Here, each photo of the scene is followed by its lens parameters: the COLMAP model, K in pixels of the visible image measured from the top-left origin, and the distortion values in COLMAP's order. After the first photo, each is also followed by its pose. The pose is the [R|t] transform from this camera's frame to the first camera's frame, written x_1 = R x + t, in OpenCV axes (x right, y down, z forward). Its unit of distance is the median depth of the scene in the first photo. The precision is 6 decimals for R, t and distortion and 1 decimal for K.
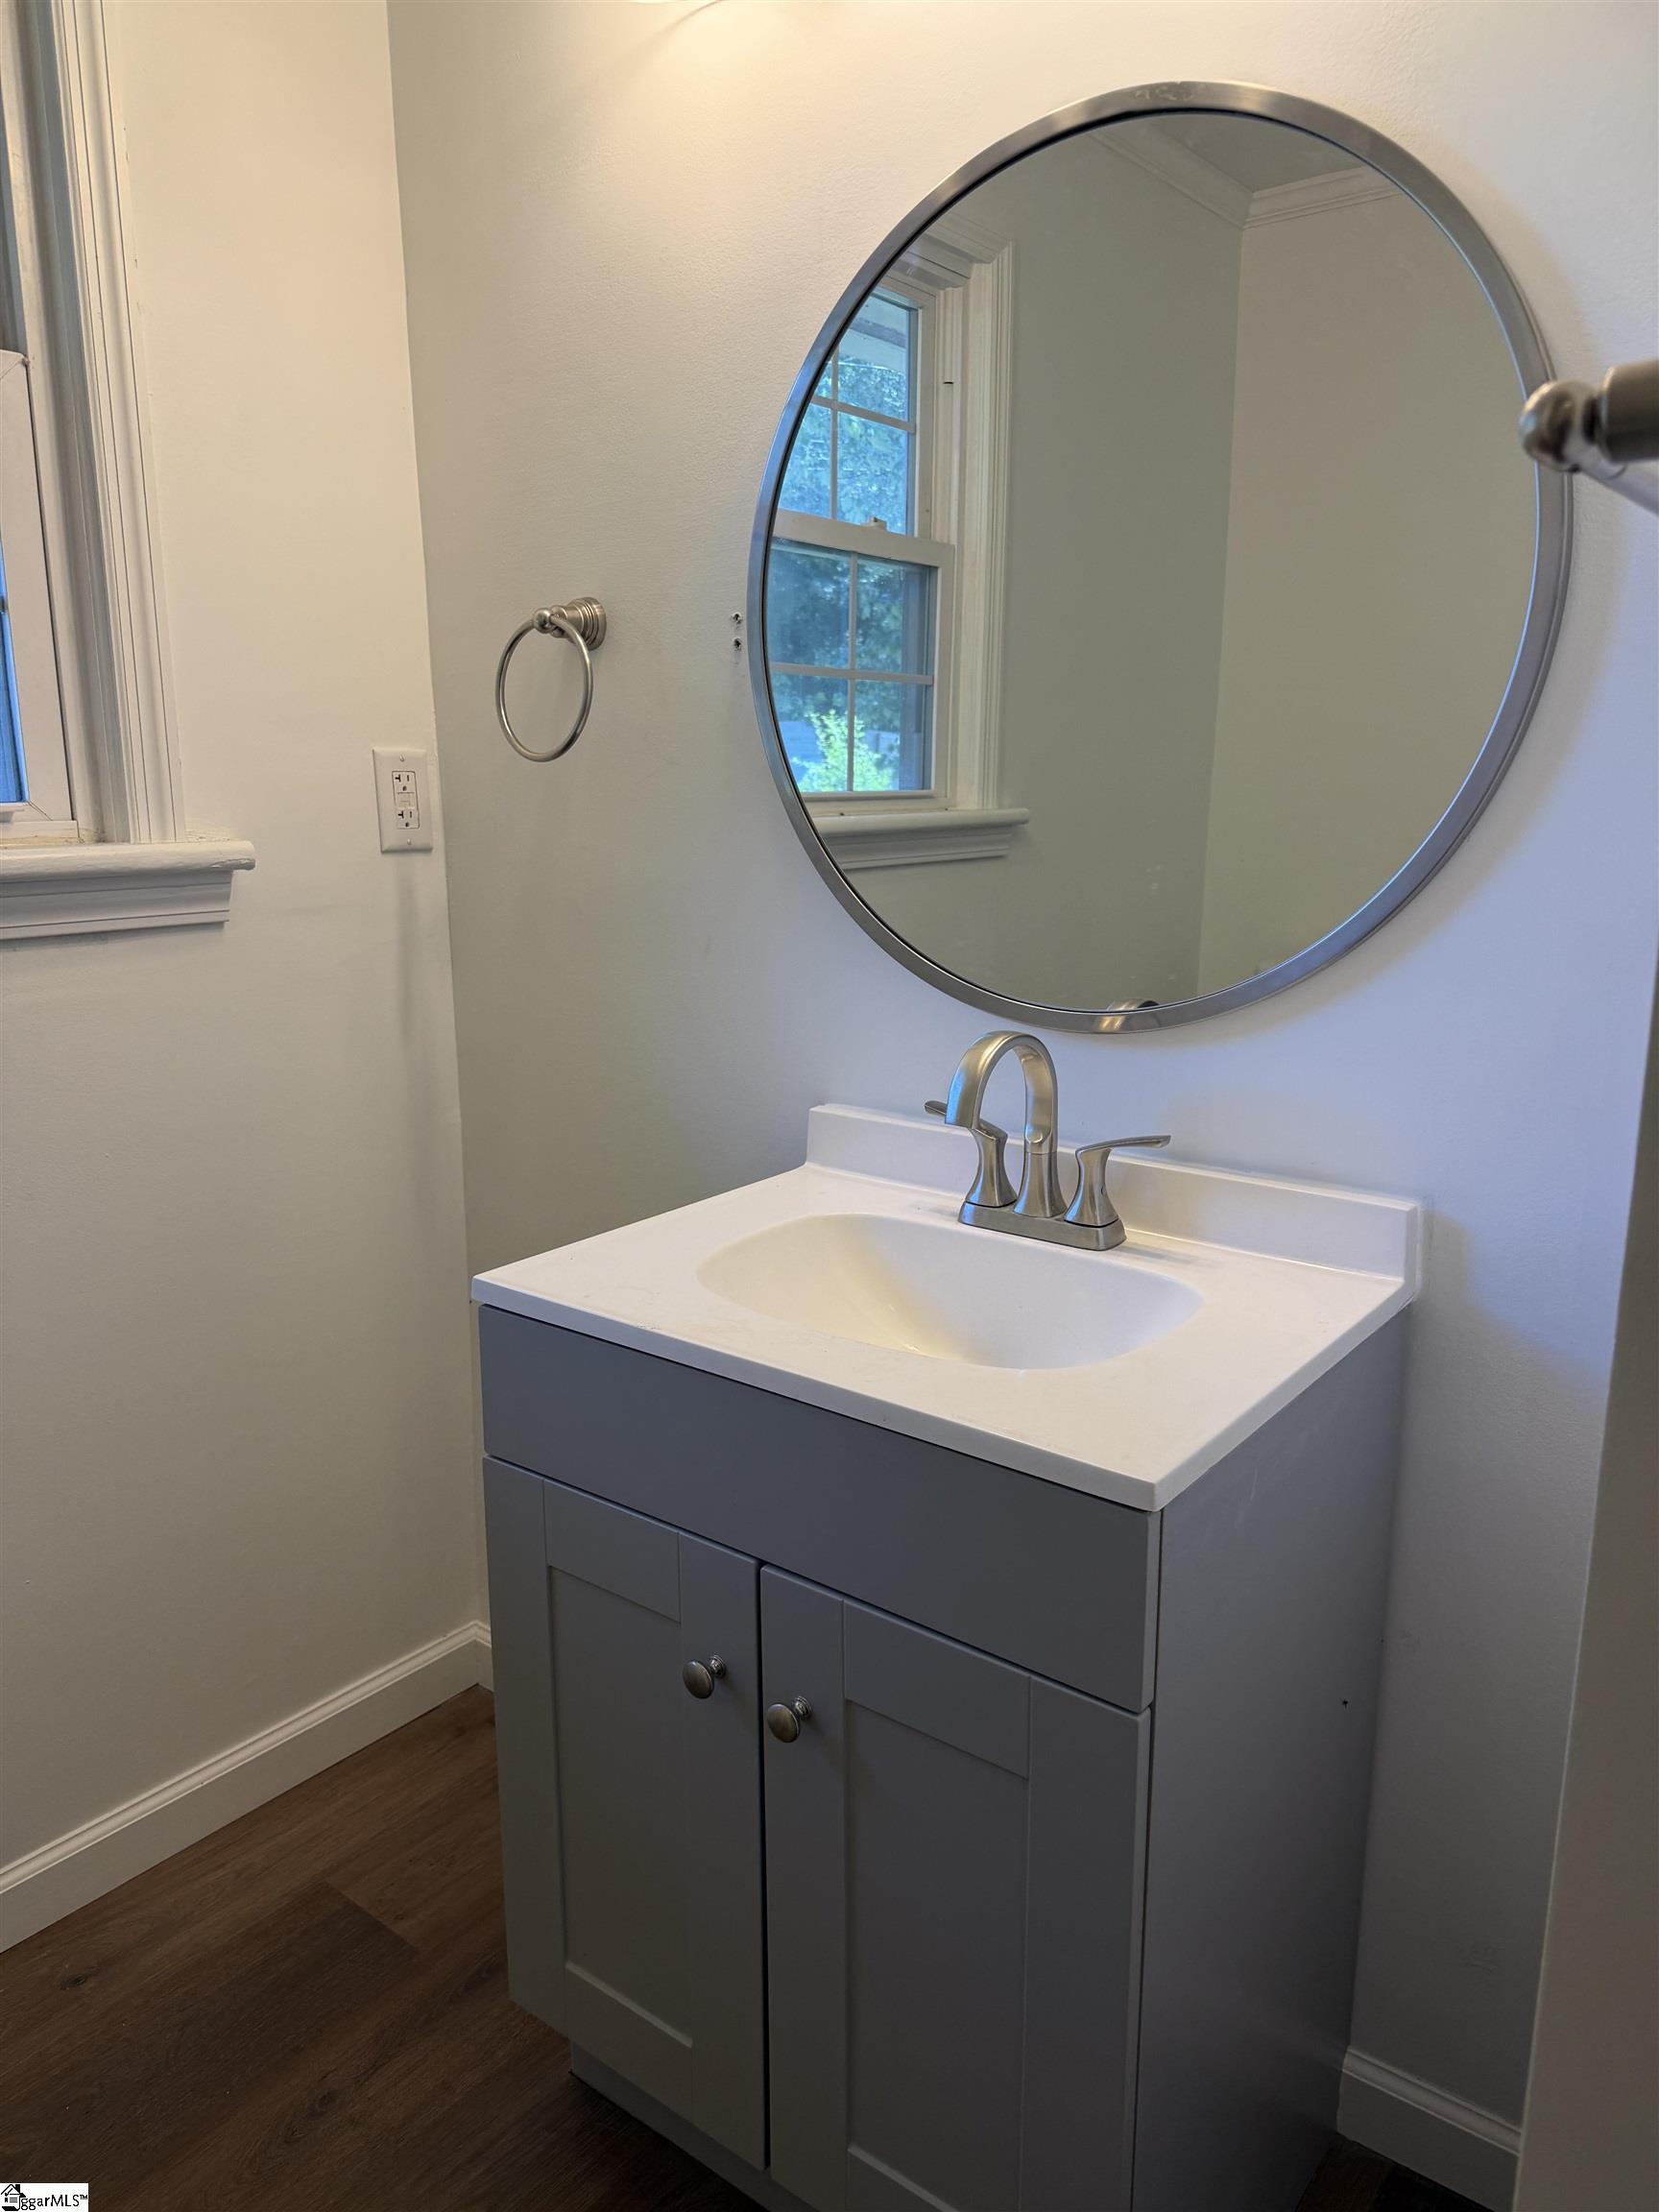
lens RADIAL K [[1555.3, 0, 816.4], [0, 1555.3, 1116.4], [0, 0, 1]] dist [0.020787, -0.021463]
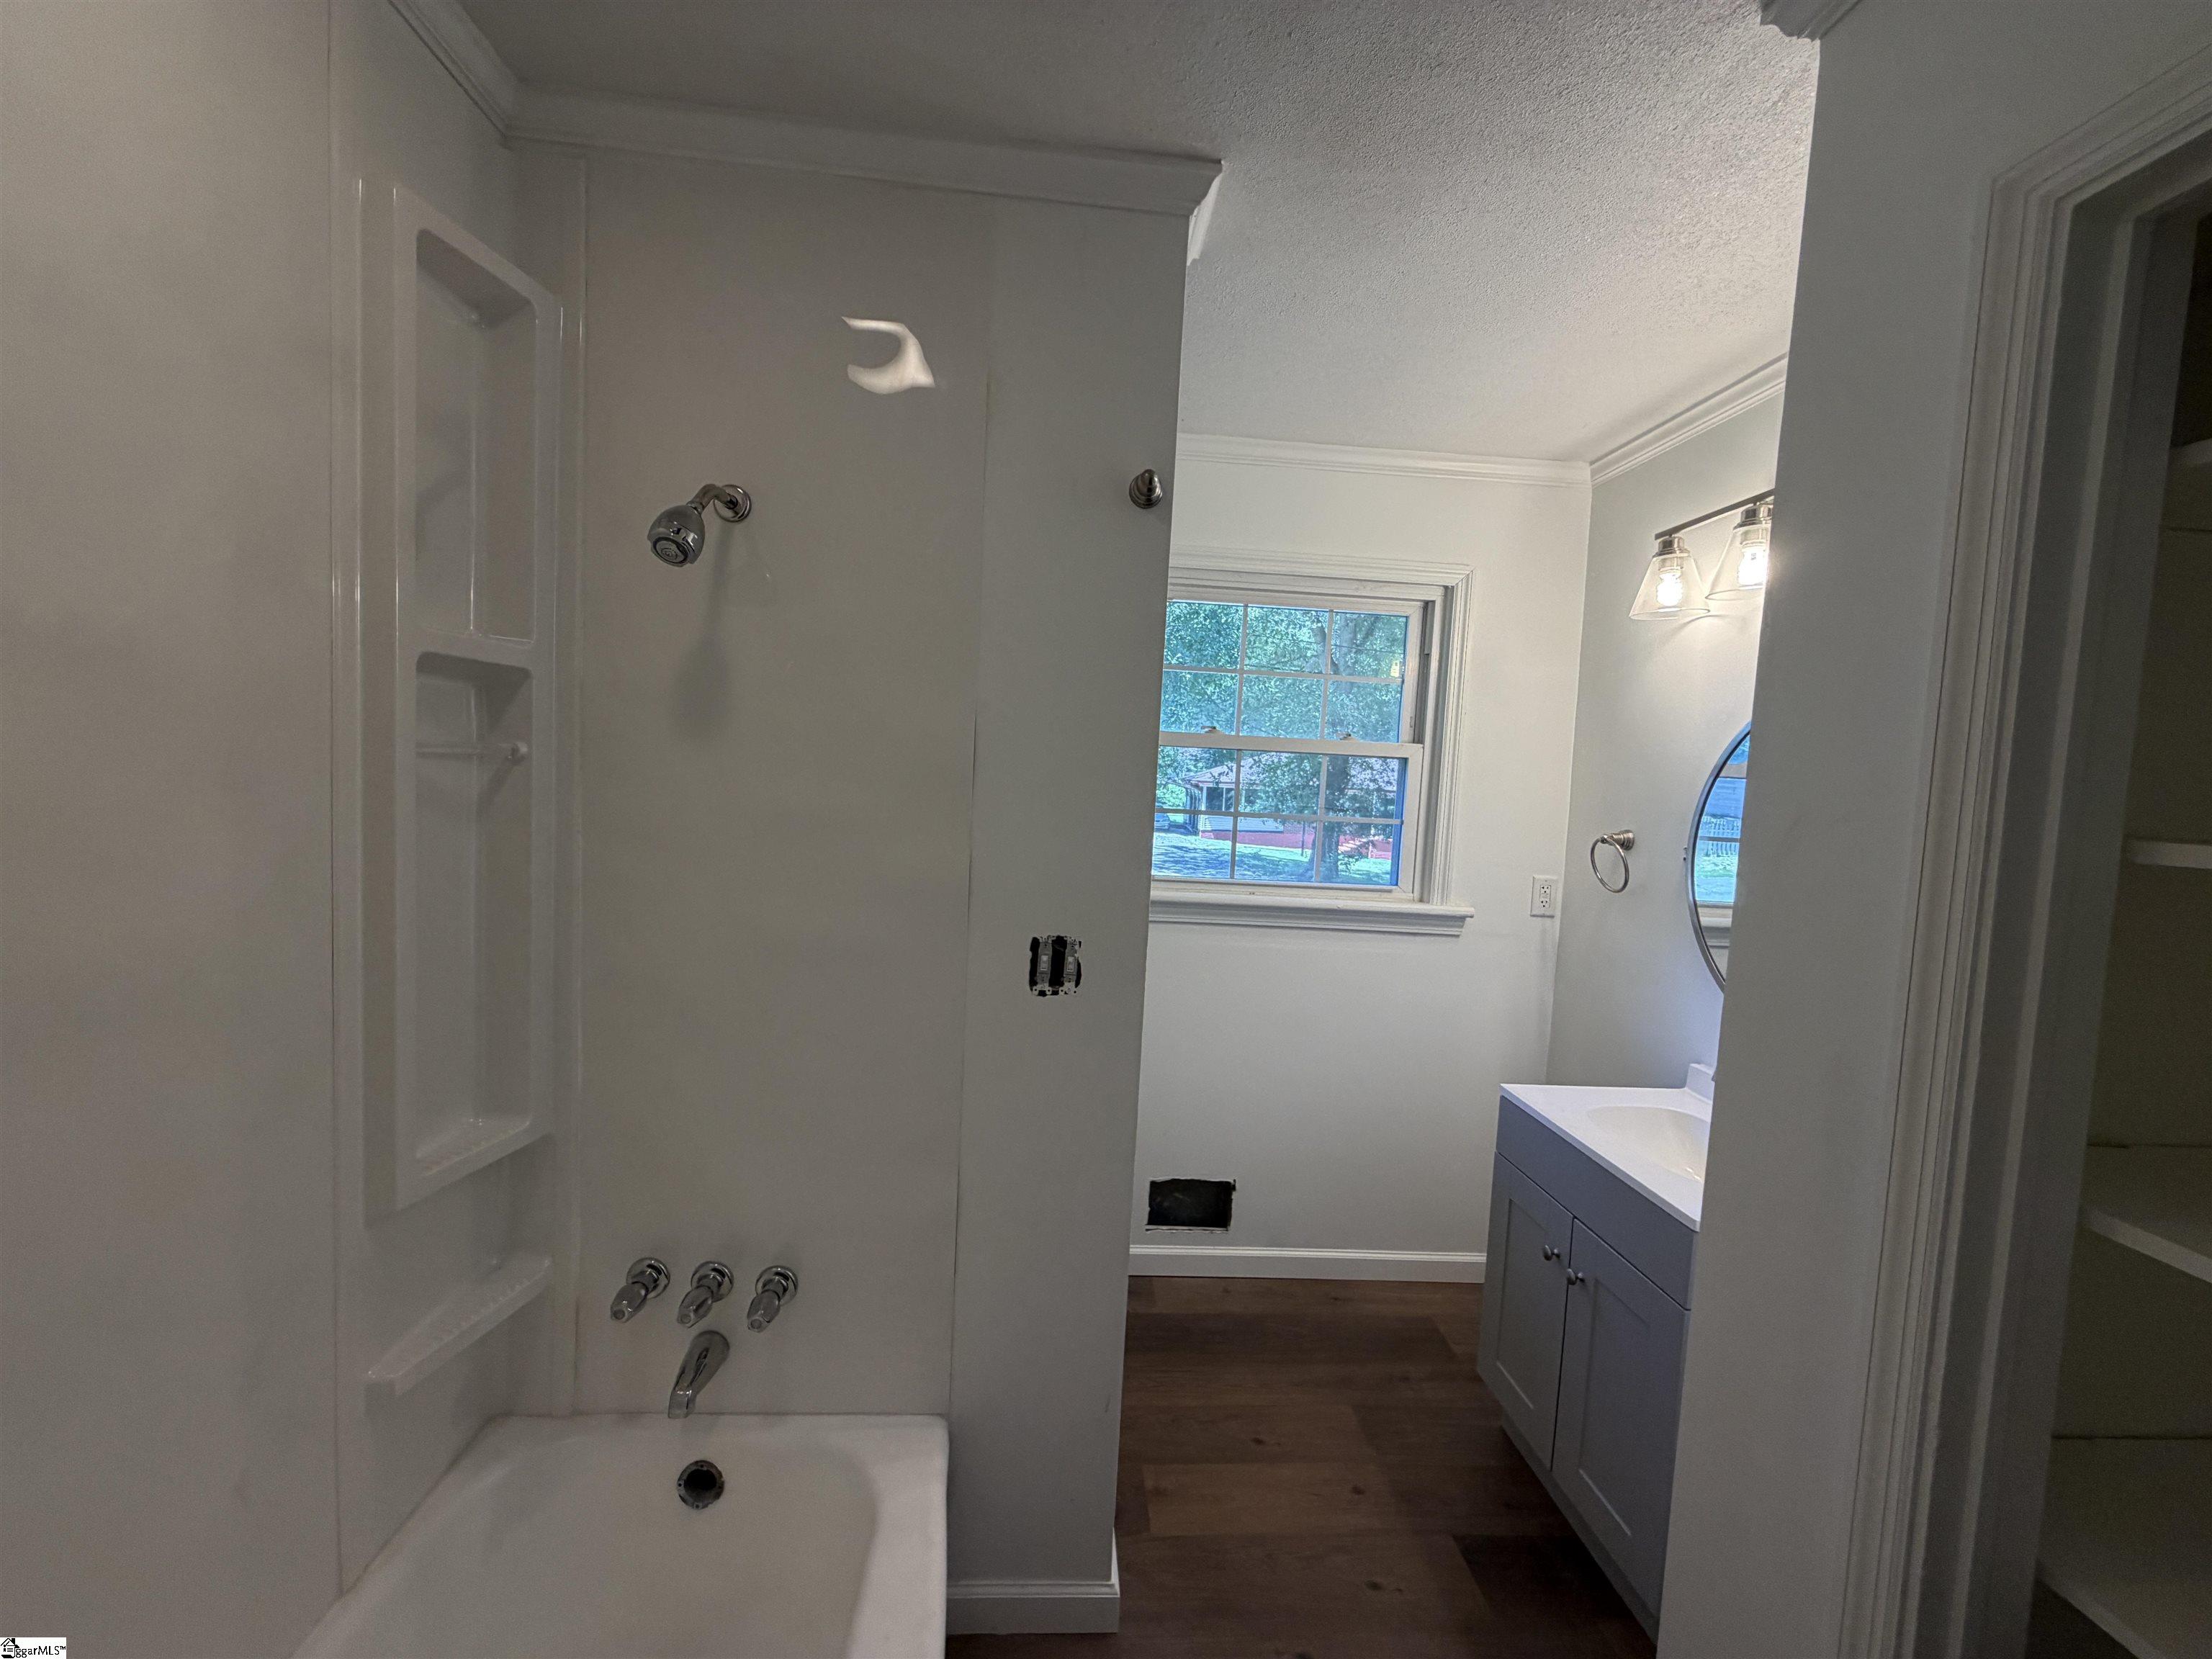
lens RADIAL K [[885.8, 0, 1094.8], [0, 885.8, 837.3], [0, 0, 1]] dist [0.000616, -0.000482]
pose [[0.657116, 0.087508, -0.748693, 0.350659], [-0.212426, 0.974481, -0.072544, -0.046886], [0.723239, 0.206712, 0.658935, -0.520580]]
